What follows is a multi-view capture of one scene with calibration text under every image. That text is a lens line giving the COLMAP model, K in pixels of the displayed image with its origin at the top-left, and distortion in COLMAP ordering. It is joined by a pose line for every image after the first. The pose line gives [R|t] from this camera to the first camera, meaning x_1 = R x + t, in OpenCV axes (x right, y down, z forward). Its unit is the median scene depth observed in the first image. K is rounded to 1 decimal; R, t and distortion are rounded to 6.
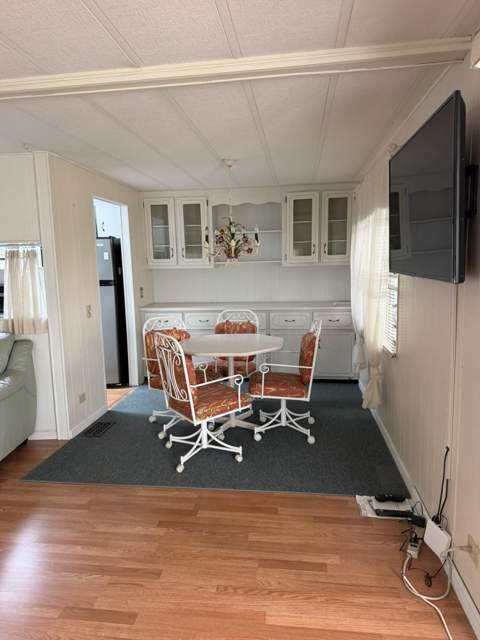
lens RADIAL K [[461.0, 0, 240.0], [0, 461.0, 320.0], [0, 0, 1]] dist [0.135737, -0.056890]
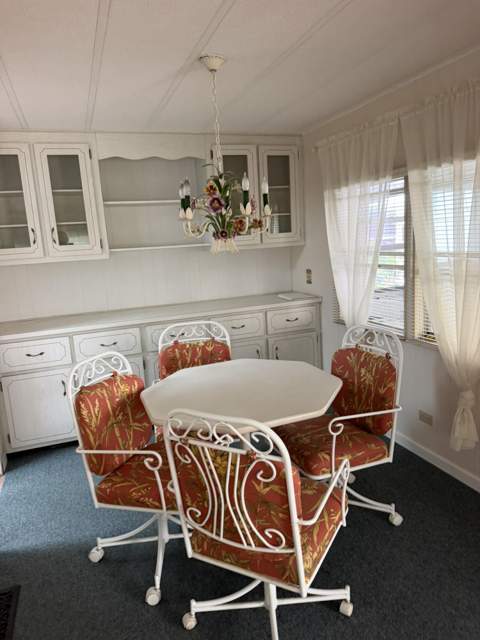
lens RADIAL K [[455.5, 0, 242.1], [0, 455.5, 311.6], [0, 0, 1]] dist [0.058070, -0.100049]
pose [[0.882025, -0.108887, 0.458450, -0.205022], [0.102068, 0.993984, 0.039711, -0.049268], [-0.460016, 0.011767, 0.887833, 0.384999]]
